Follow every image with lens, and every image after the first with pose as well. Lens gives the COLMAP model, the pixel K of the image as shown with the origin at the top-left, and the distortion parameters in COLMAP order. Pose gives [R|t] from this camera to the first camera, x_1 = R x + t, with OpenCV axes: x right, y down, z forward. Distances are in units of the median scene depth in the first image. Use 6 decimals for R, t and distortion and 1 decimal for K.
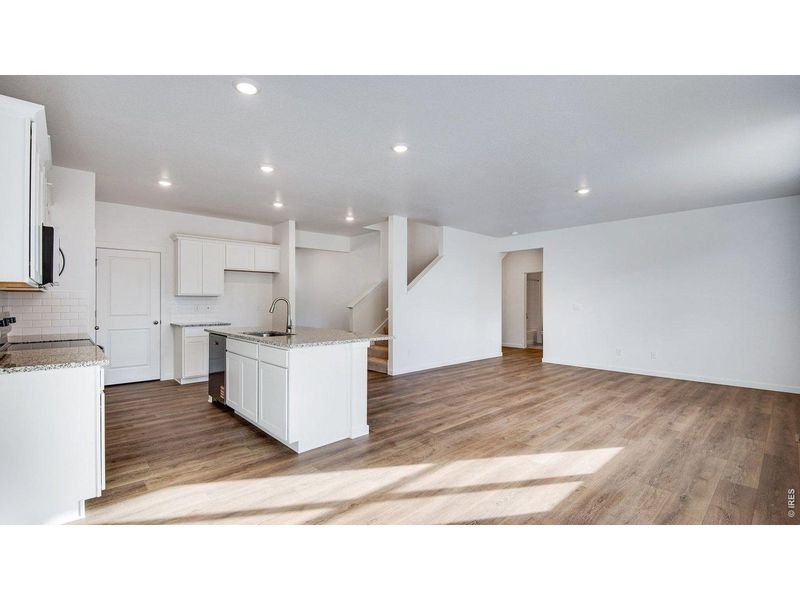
lens RADIAL K [[363.6, 0, 391.8], [0, 363.6, 302.3], [0, 0, 1]] dist [0.003199, -0.015365]
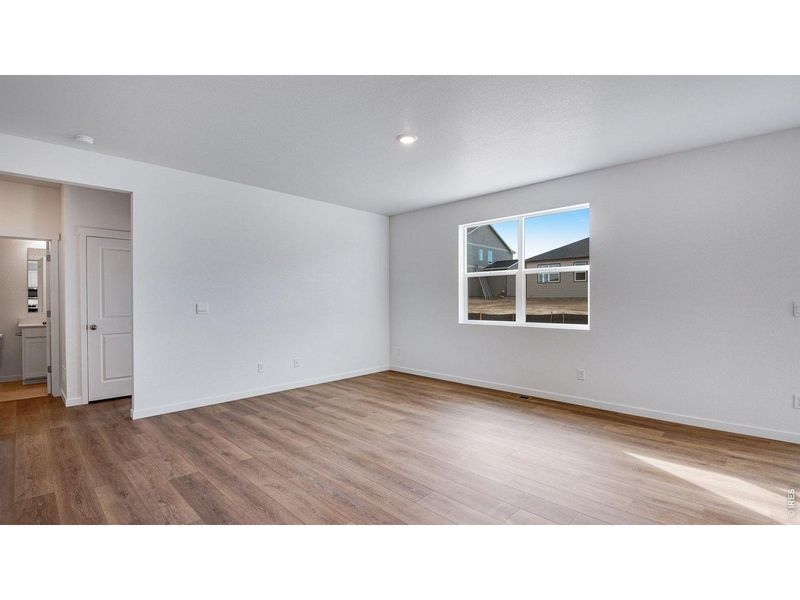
lens RADIAL K [[368.6, 0, 390.8], [0, 368.6, 294.2], [0, 0, 1]] dist [-0.017863, -0.000182]
pose [[-0.051035, 0.008309, 0.998662, -0.214581], [0.001054, 0.999965, -0.008266, -0.005569], [-0.998696, 0.000631, -0.051042, 1.274359]]
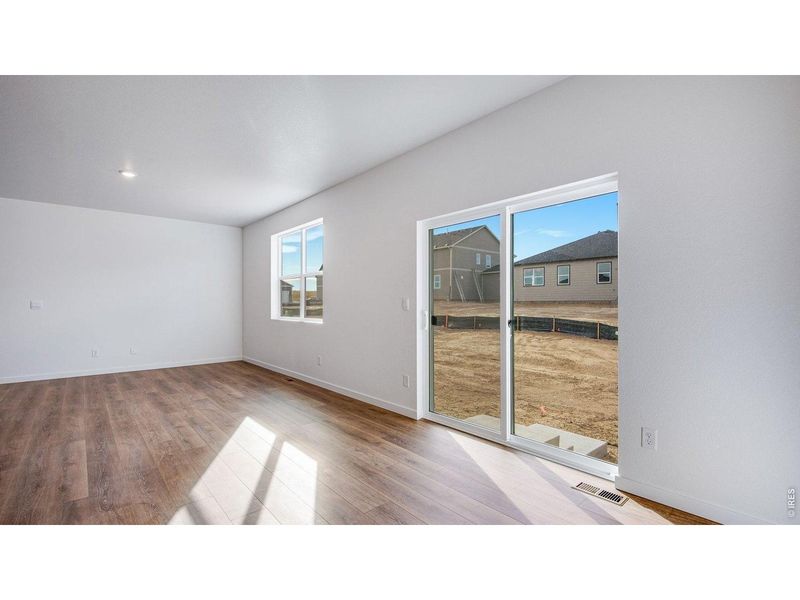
lens RADIAL K [[363.6, 0, 391.8], [0, 363.6, 302.3], [0, 0, 1]] dist [0.003199, -0.015365]
pose [[0.016730, -0.003030, 0.999855, -0.439081], [-0.000846, 0.999995, 0.003045, 0.011457], [-0.999860, -0.000897, 0.016727, 0.389990]]
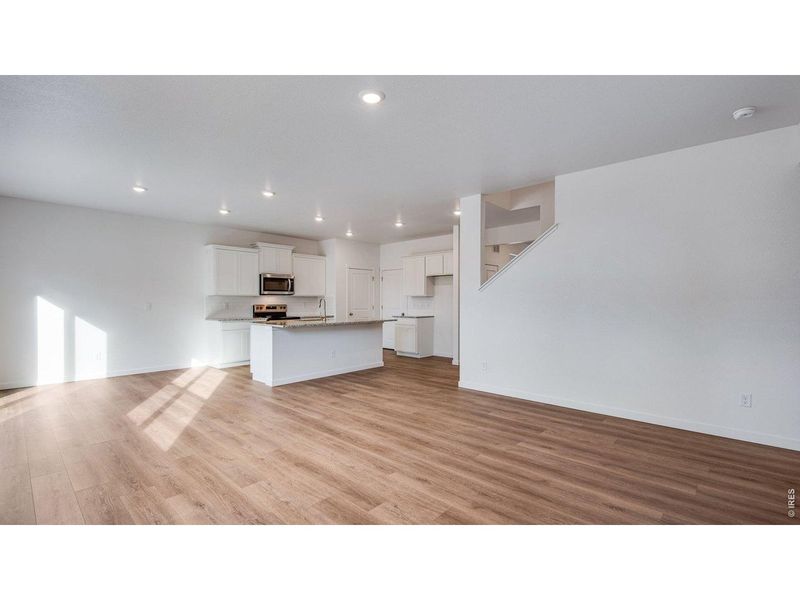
lens RADIAL K [[363.6, 0, 391.8], [0, 363.6, 302.3], [0, 0, 1]] dist [0.003199, -0.015365]
pose [[0.090179, 0.003038, -0.995921, 1.290029], [-0.001867, 0.999994, 0.002882, 0.000627], [0.995924, 0.001600, 0.090184, 1.169473]]
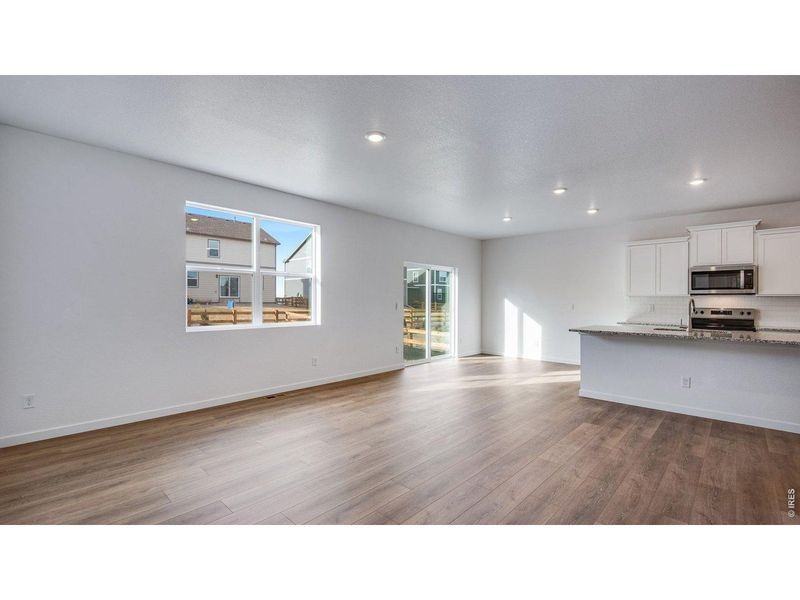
lens RADIAL K [[363.6, 0, 391.8], [0, 363.6, 302.3], [0, 0, 1]] dist [0.003199, -0.015365]
pose [[-0.997765, -0.005159, -0.066614, 0.646838], [-0.005588, 0.999965, 0.006255, -0.004557], [0.066579, 0.006613, -0.997759, 2.013744]]
